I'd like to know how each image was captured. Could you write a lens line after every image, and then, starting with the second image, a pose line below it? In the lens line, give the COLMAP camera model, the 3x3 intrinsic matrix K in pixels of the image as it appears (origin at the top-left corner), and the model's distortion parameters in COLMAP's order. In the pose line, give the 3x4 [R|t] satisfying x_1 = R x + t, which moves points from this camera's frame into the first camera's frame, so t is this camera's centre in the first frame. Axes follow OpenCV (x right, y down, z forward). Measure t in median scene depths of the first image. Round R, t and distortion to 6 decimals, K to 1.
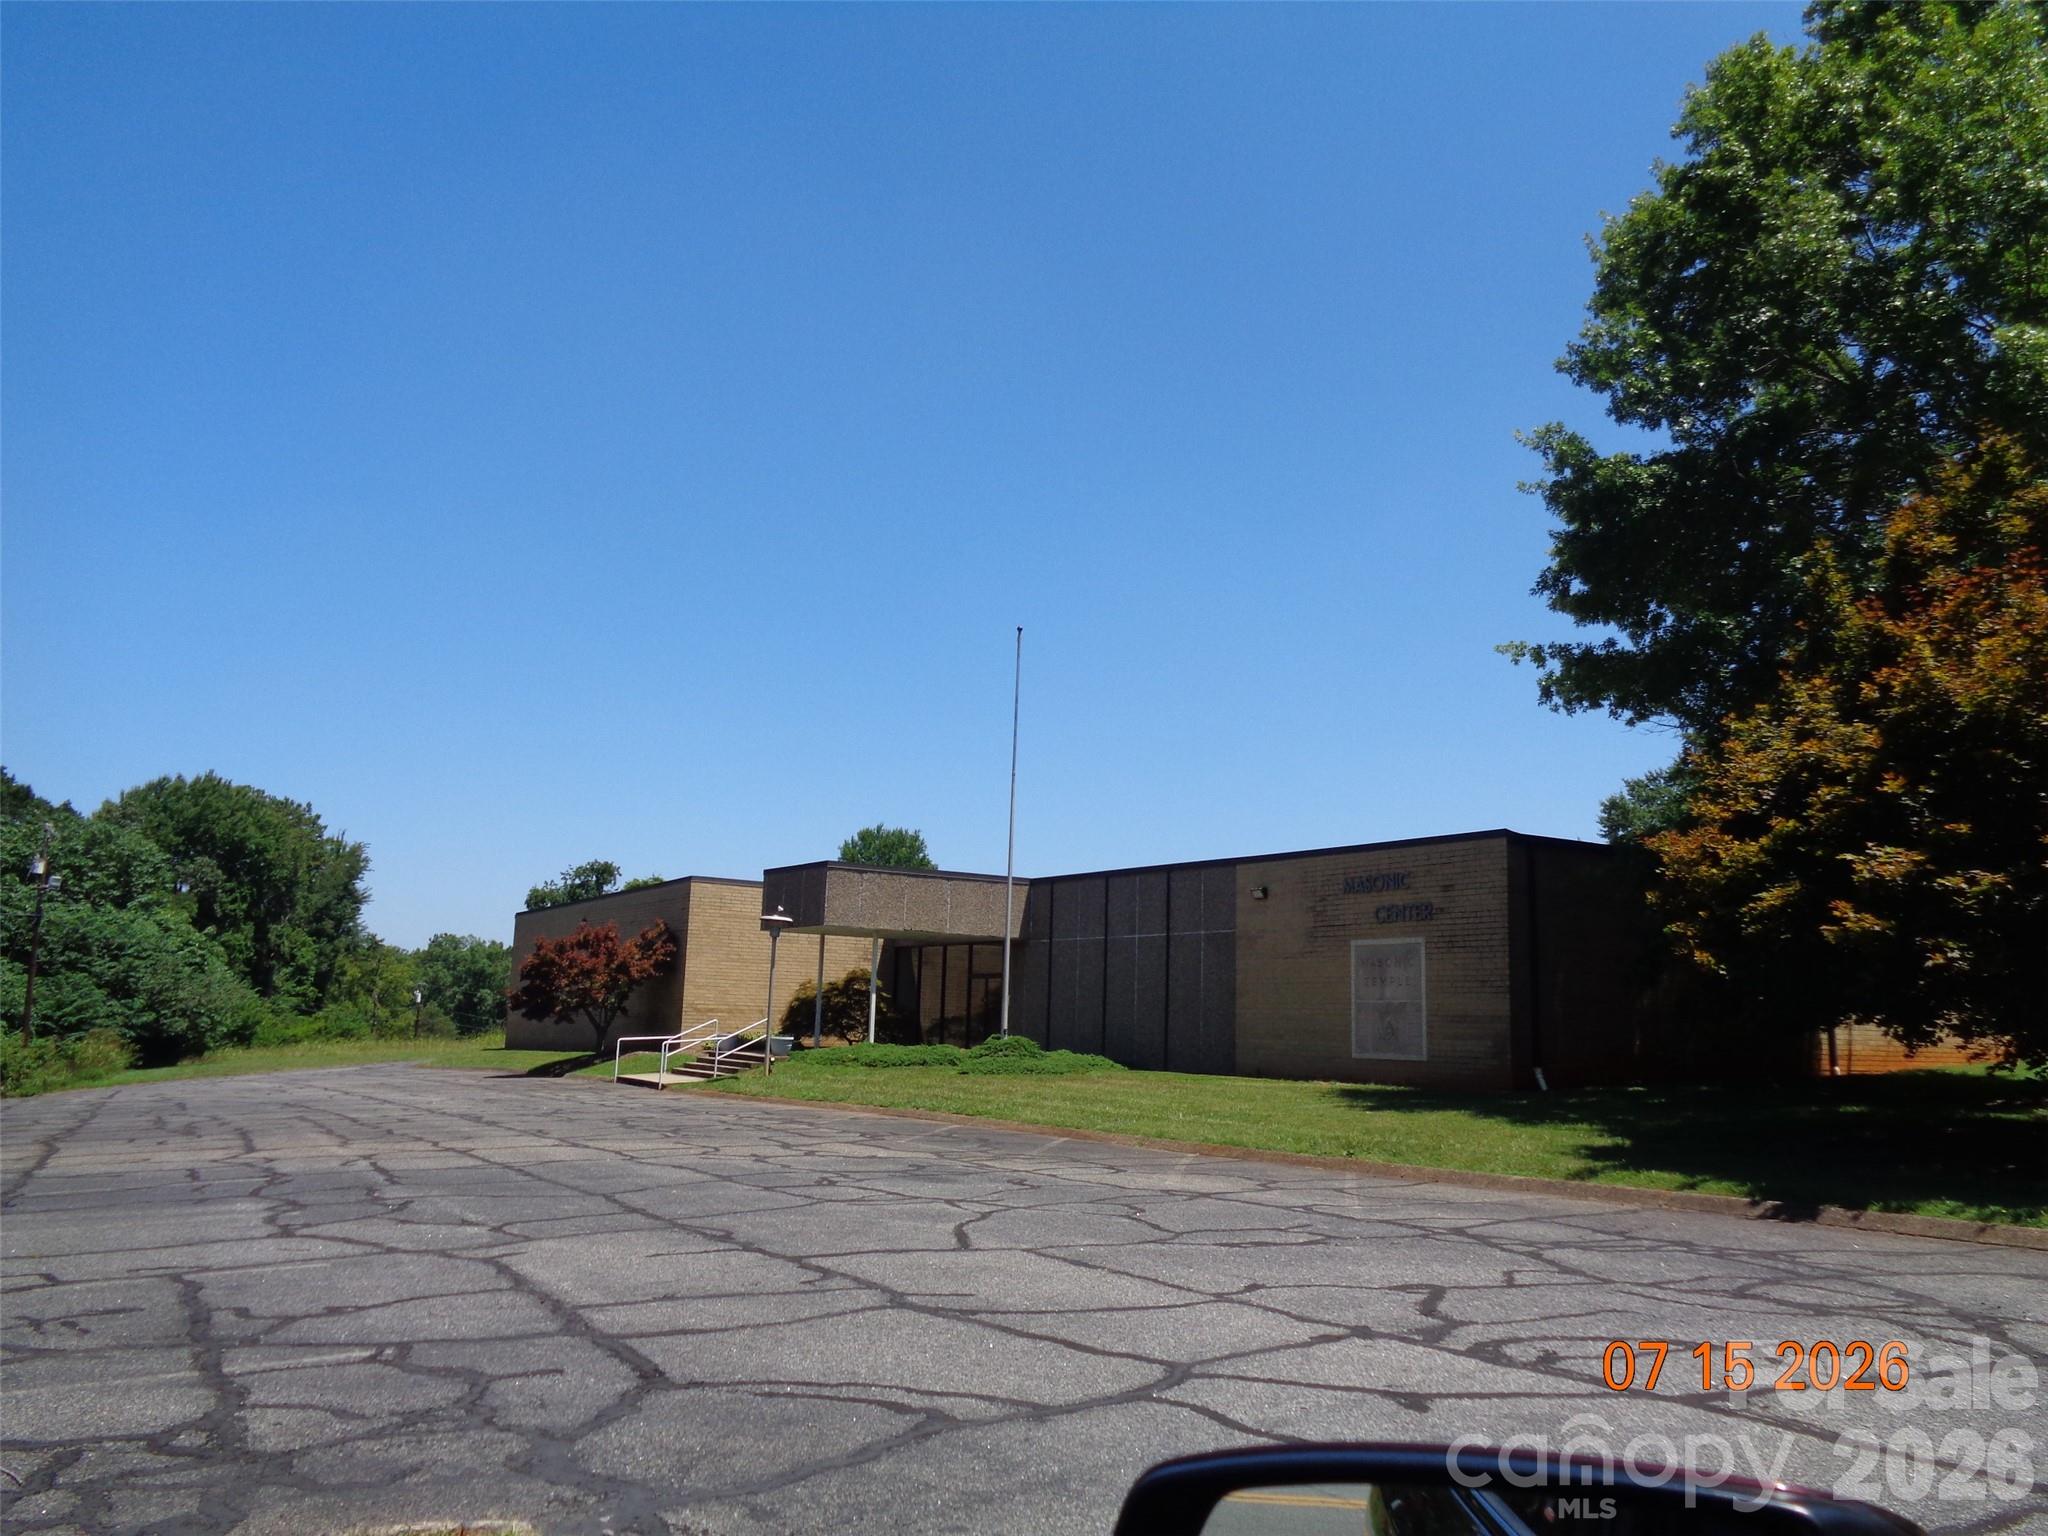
lens RADIAL K [[1535.5, 0, 1024.2], [0, 1535.5, 783.2], [0, 0, 1]] dist [0.000664, 0.000992]
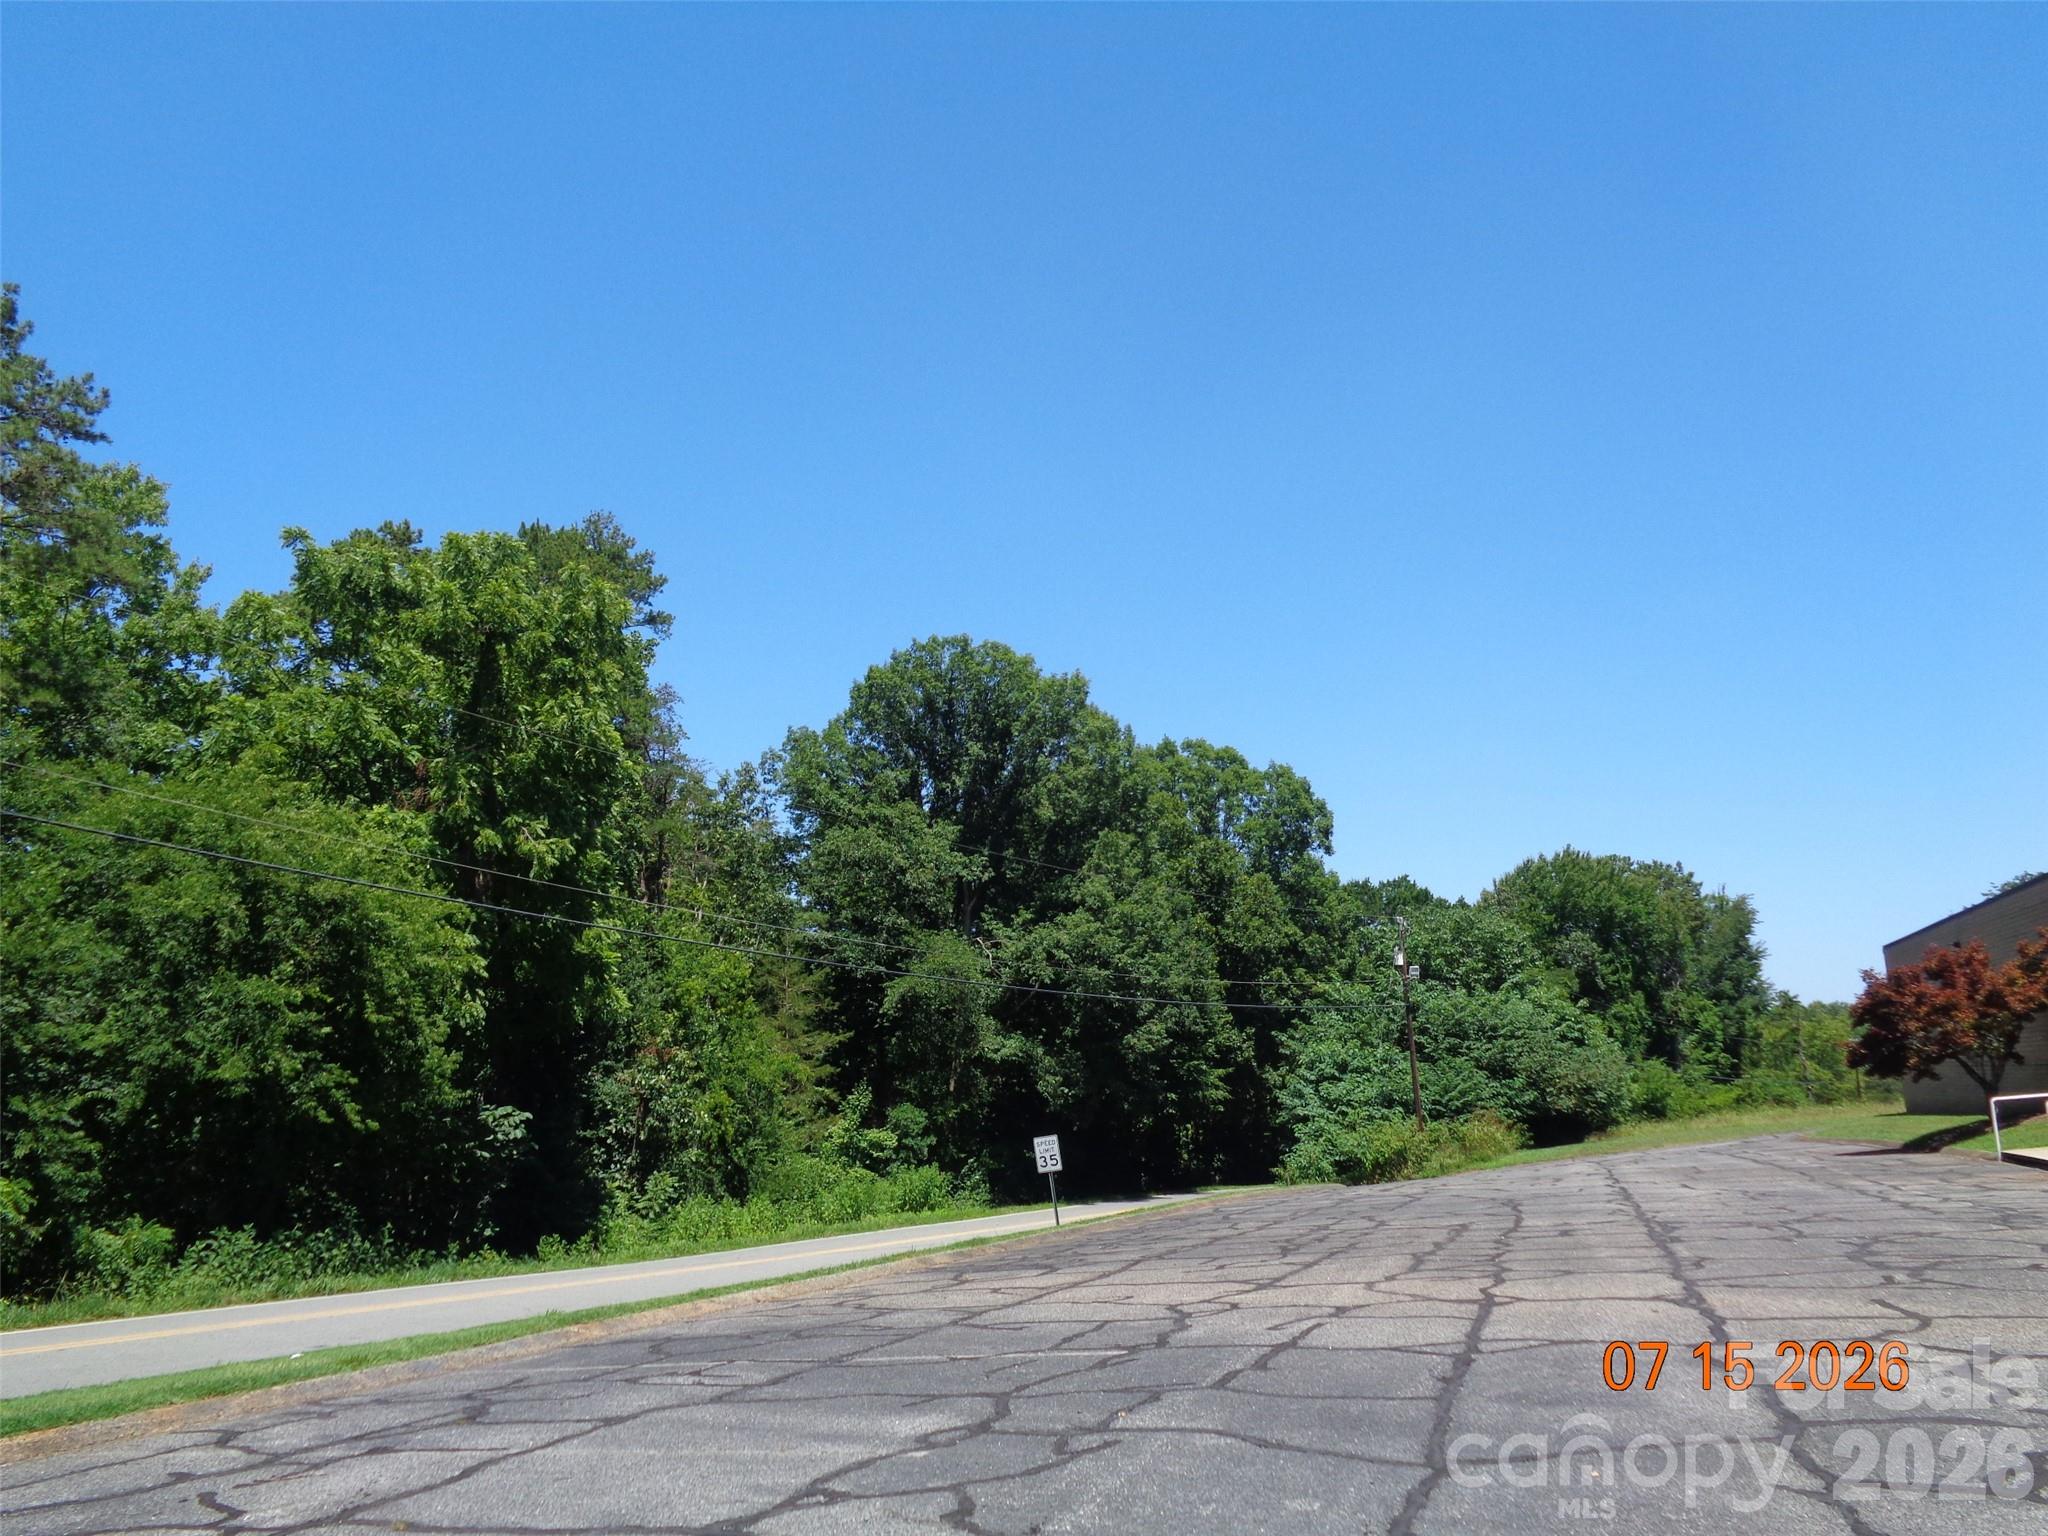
lens RADIAL K [[1535.5, 0, 1020.0], [0, 1535.5, 789.9], [0, 0, 1]] dist [0.000664, 0.000992]
pose [[0.630013, -0.201402, -0.750014, 0.005581], [0.172795, 0.977929, -0.117457, 0.012546], [0.757117, -0.055599, 0.650909, 0.078813]]
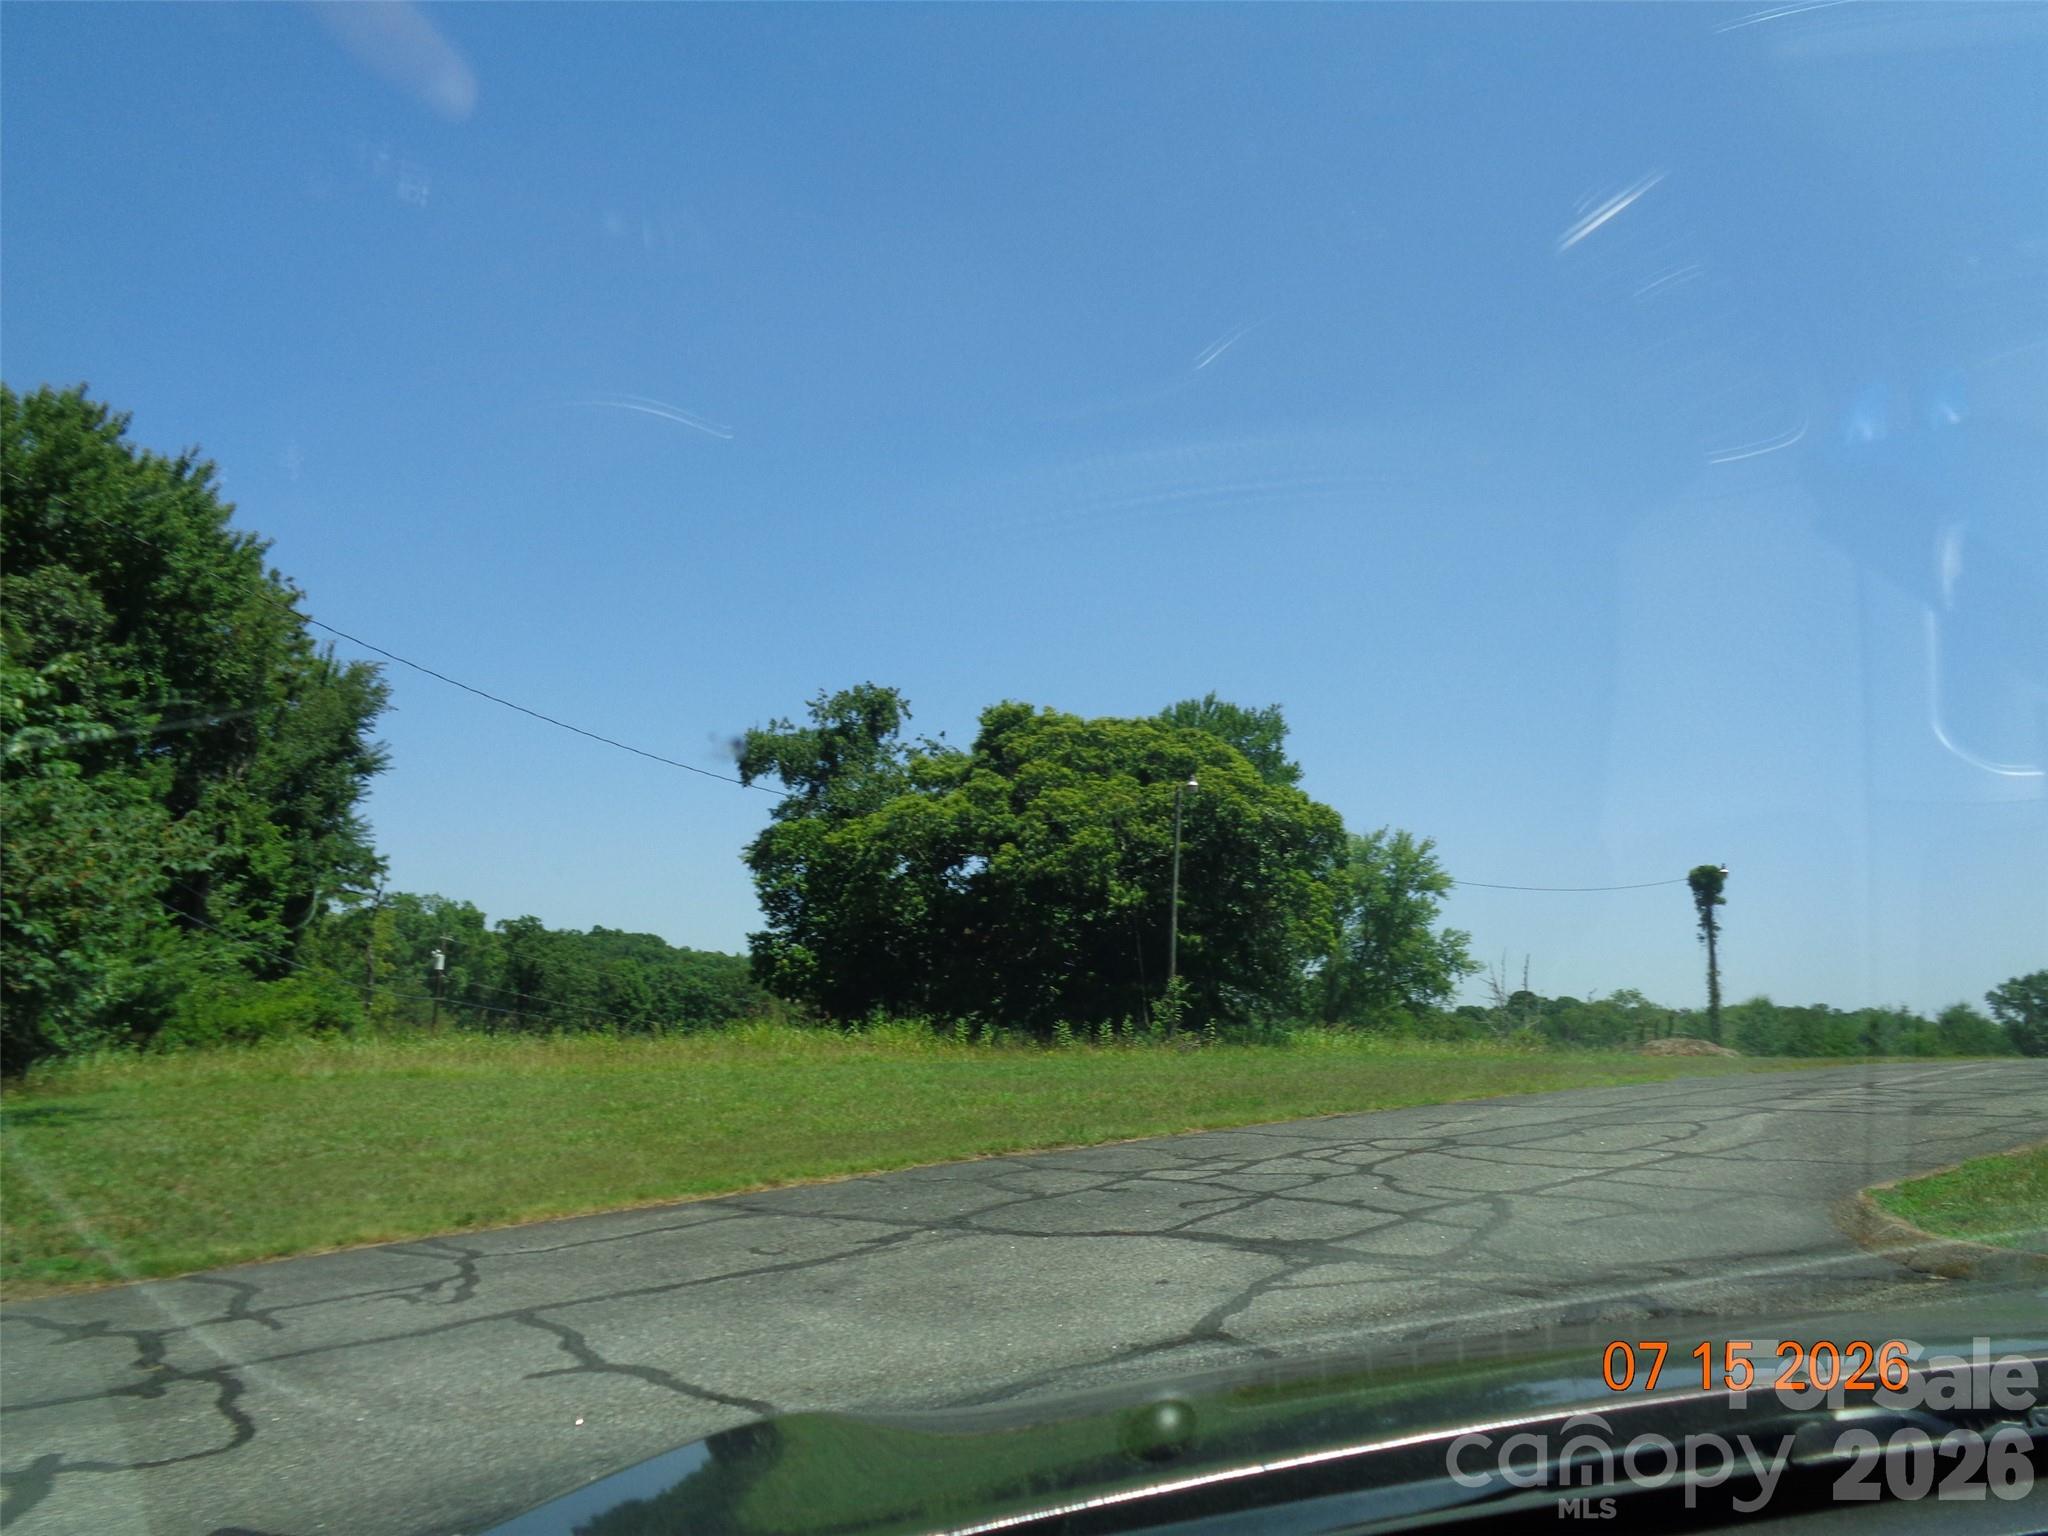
lens RADIAL K [[1535.5, 0, 1024.4], [0, 1535.5, 781.1], [0, 0, 1]] dist [0.000664, 0.000992]
pose [[0.997567, 0.026376, 0.064533, -0.302612], [-0.026133, 0.999648, -0.004610, 0.096938], [-0.064632, 0.002912, 0.997905, 0.576700]]
